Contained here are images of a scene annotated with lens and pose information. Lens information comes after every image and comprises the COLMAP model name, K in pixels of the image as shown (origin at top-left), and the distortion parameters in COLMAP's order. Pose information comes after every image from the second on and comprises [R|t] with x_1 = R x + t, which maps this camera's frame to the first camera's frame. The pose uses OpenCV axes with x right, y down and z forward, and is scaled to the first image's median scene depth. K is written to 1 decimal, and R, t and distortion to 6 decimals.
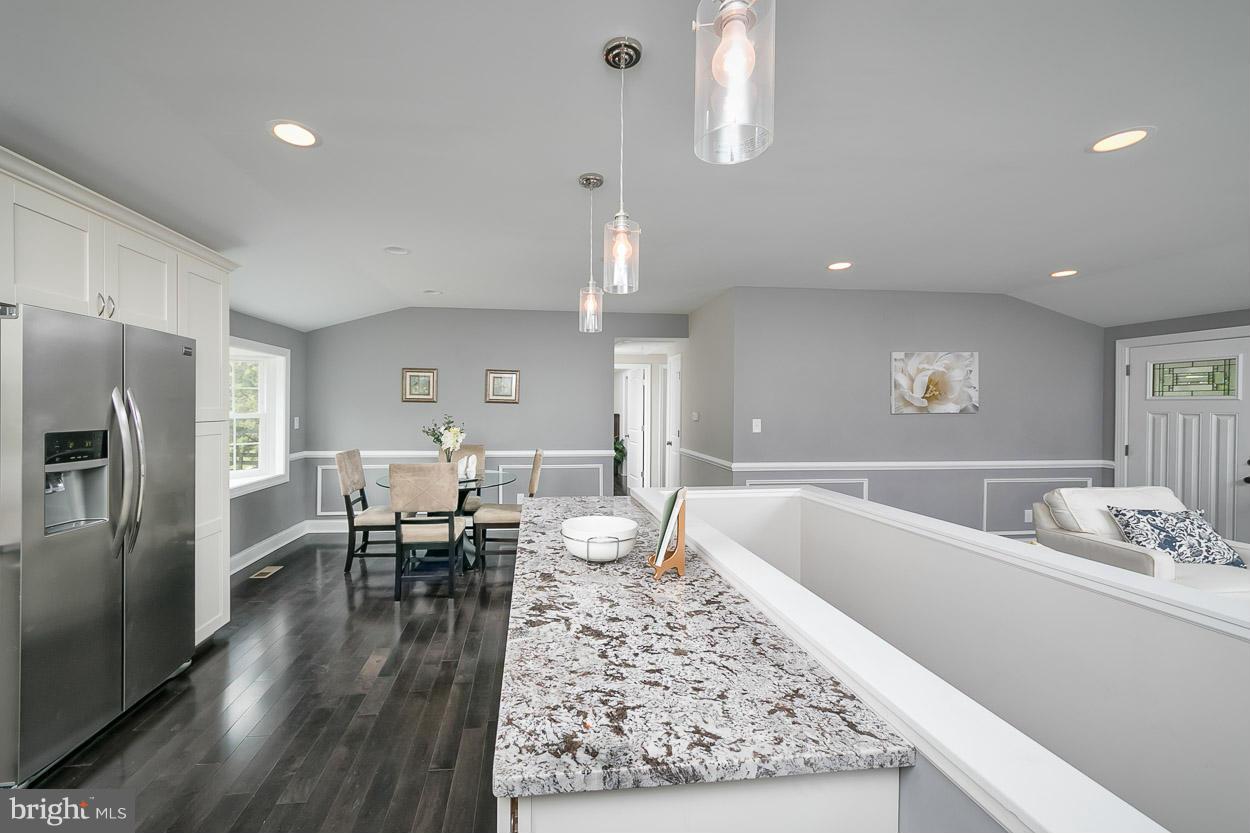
lens RADIAL K [[503.2, 0, 597.1], [0, 503.2, 407.4], [0, 0, 1]] dist [-0.003996, 0.000324]
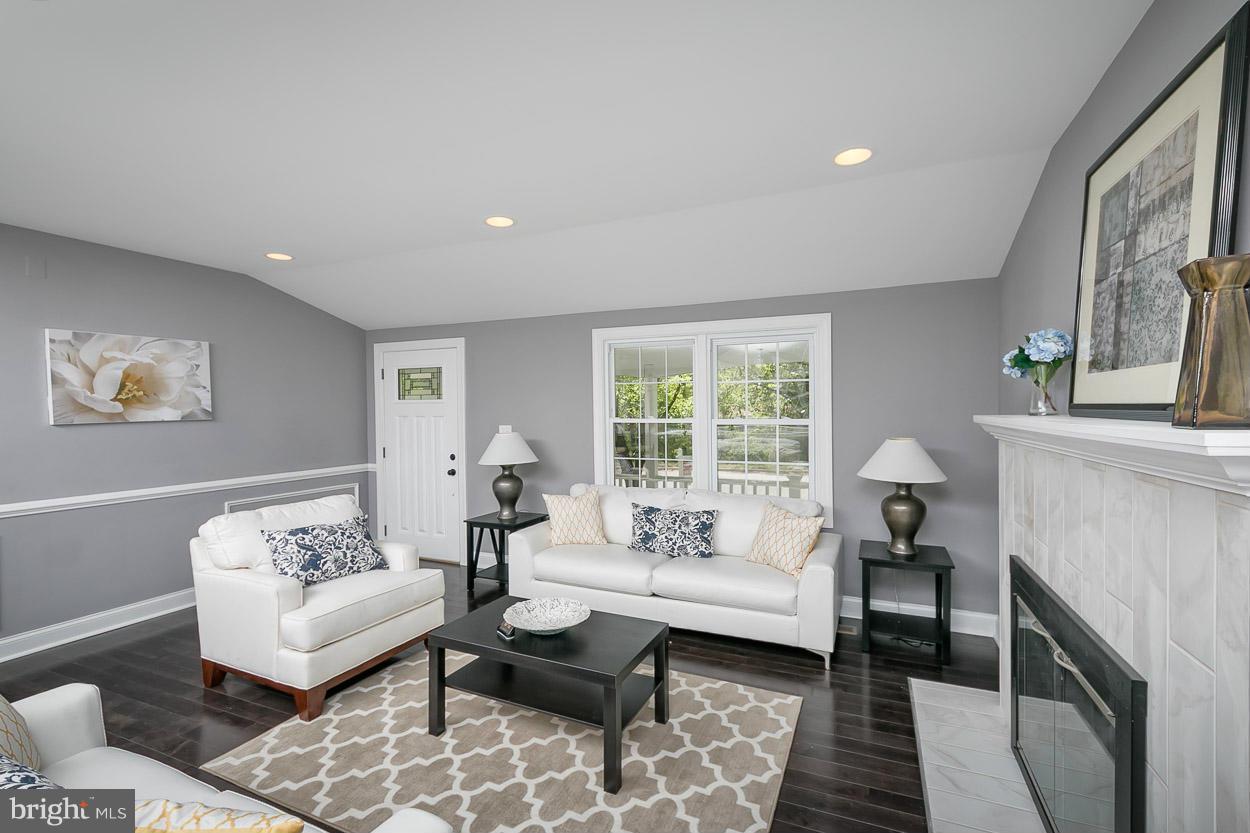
lens RADIAL K [[542.1, 0, 629.7], [0, 542.1, 416.9], [0, 0, 1]] dist [-0.001676, -0.002621]
pose [[0.505972, -0.021214, 0.862289, 0.751257], [0.011836, 0.999774, 0.017652, -0.001456], [-0.862469, 0.001275, 0.506109, 0.019525]]
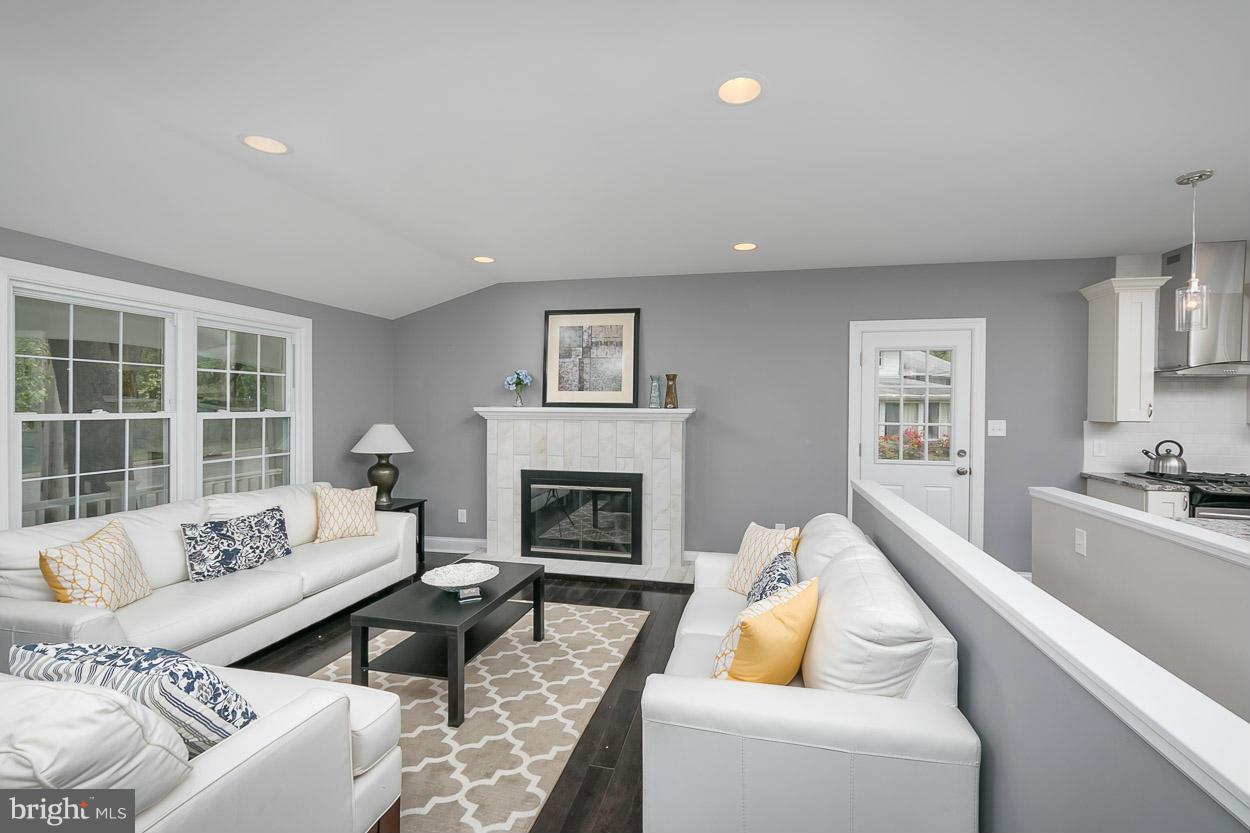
lens RADIAL K [[519.9, 0, 631.1], [0, 519.9, 408.3], [0, 0, 1]] dist [-0.003386, 0.000921]
pose [[-0.942233, -0.011562, 0.334759, 0.810570], [-0.008453, 0.999907, 0.010741, 0.002162], [-0.334852, 0.007291, -0.942243, 1.620844]]
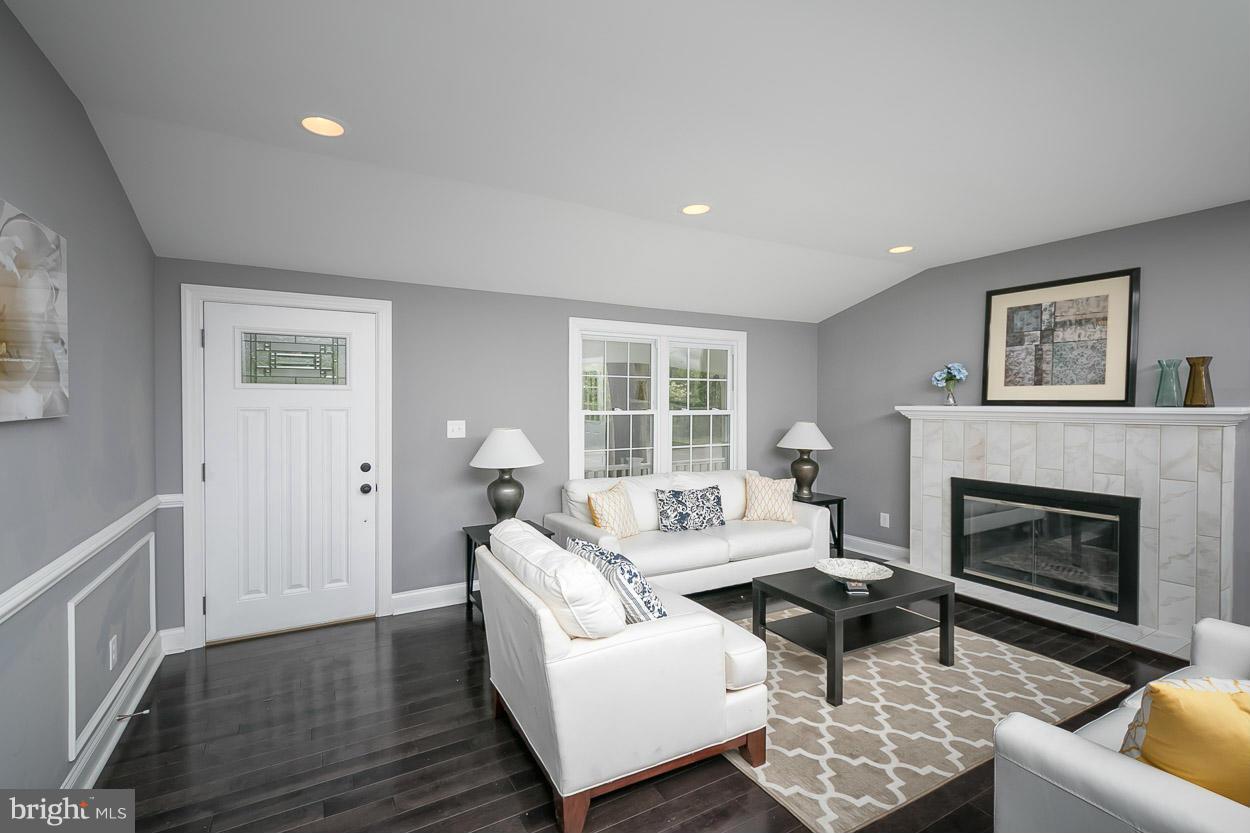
lens RADIAL K [[542.1, 0, 602.2], [0, 542.1, 403.3], [0, 0, 1]] dist [-0.001676, -0.002621]
pose [[-0.353319, -0.003583, 0.935496, 0.593915], [0.002325, 0.999986, 0.004708, 0.001811], [-0.935500, 0.003838, -0.353306, 1.631003]]
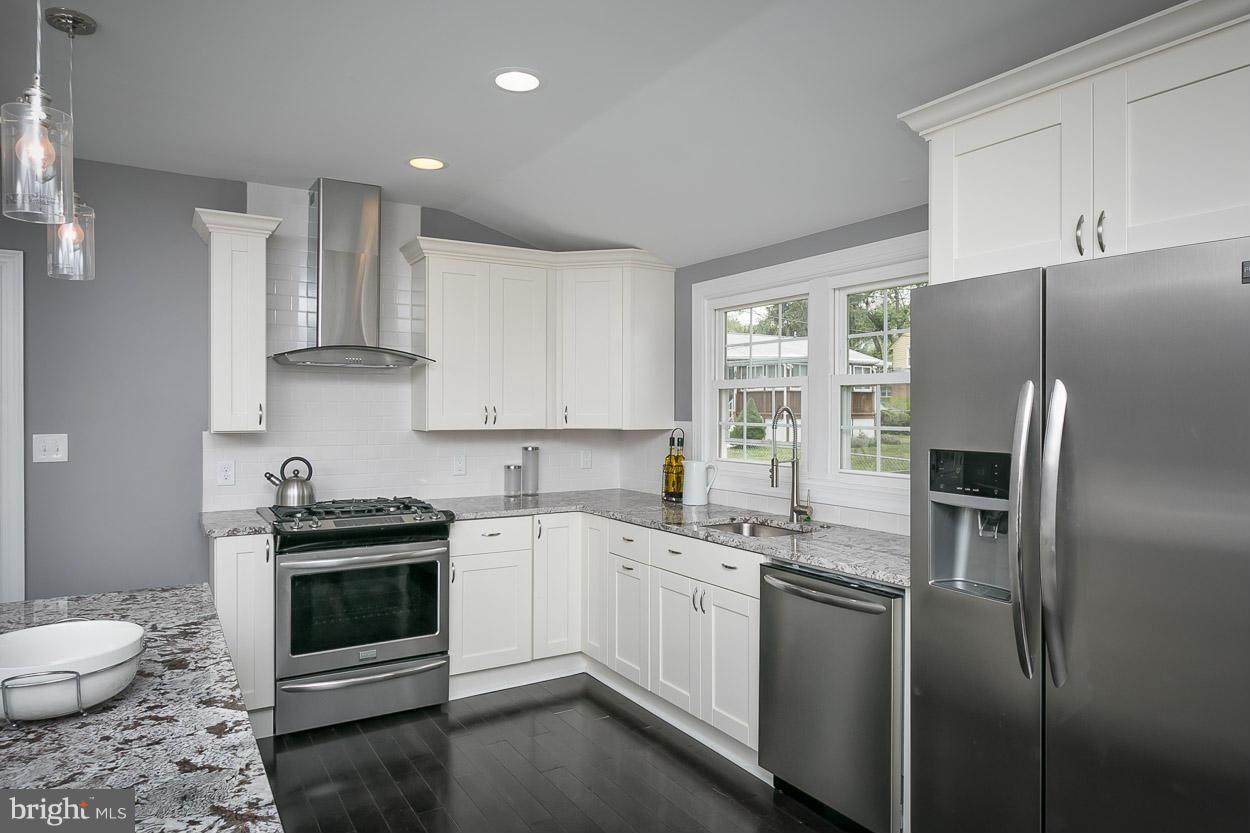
lens RADIAL K [[779.3, 0, 626.6], [0, 779.3, 409.3], [0, 0, 1]] dist [0.001876, -0.004912]
pose [[-0.914871, -0.005209, -0.403714, -0.145141], [-0.006117, 0.999981, 0.000959, -0.005047], [0.403701, 0.003346, -0.914885, 1.396949]]
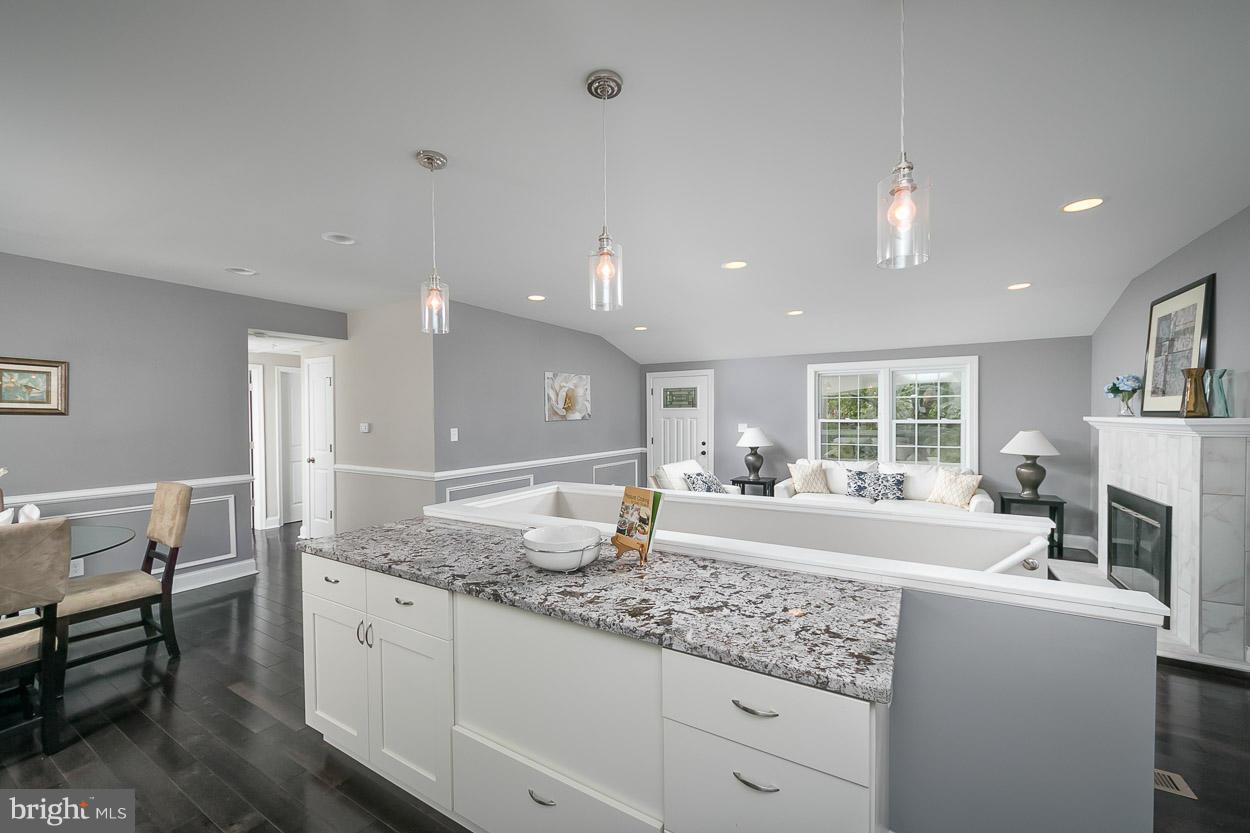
lens RADIAL K [[482.2, 0, 626.7], [0, 482.2, 421.4], [0, 0, 1]] dist [0.000808, 0.000663]
pose [[0.611626, -0.017444, 0.790955, -0.481946], [0.010227, 0.999848, 0.014143, -0.002431], [-0.791081, -0.000561, 0.611711, 0.223939]]
